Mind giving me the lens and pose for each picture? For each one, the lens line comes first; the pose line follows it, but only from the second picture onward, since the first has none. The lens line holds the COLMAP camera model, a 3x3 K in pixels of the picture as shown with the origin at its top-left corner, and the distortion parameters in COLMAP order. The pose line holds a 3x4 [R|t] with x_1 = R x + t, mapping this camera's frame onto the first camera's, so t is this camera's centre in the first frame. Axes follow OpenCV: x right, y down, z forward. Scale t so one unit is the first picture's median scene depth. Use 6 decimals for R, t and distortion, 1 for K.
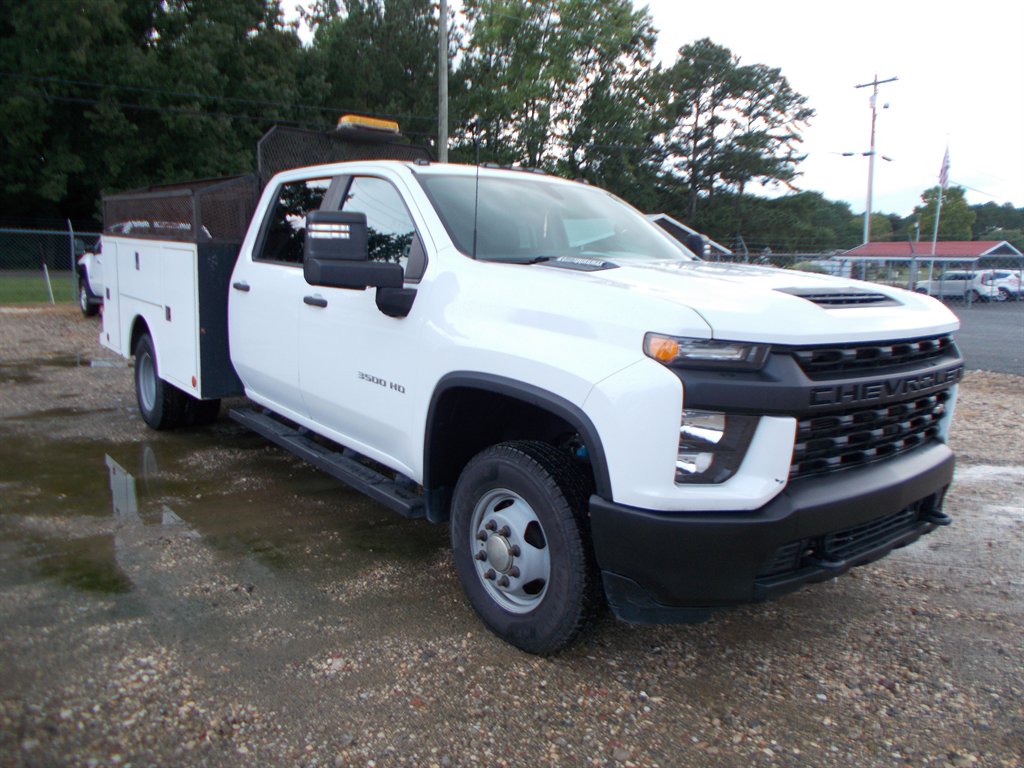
lens RADIAL K [[754.9, 0, 511.8], [0, 754.9, 377.9], [0, 0, 1]] dist [0.013559, 0.002821]
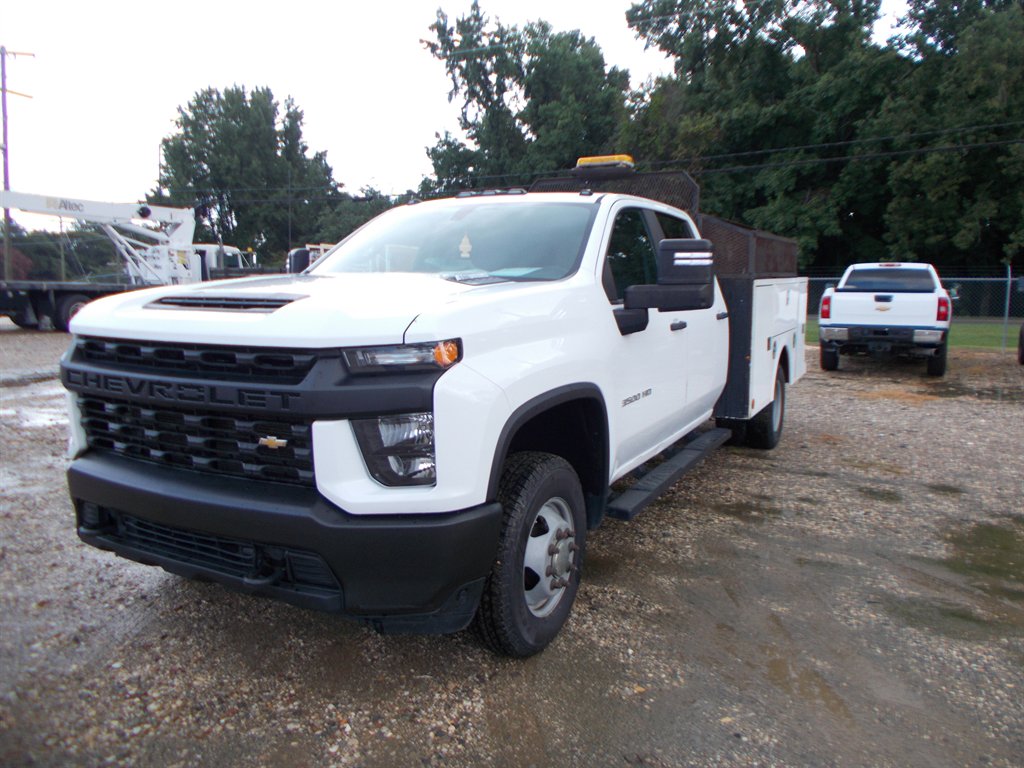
lens RADIAL K [[753.3, 0, 536.0], [0, 753.3, 385.6], [0, 0, 1]] dist [0.020248, -0.004121]
pose [[0.398117, 0.096242, -0.912272, 1.315835], [-0.145291, 0.988544, 0.040883, -0.085984], [0.905756, 0.116269, 0.407539, 0.869021]]
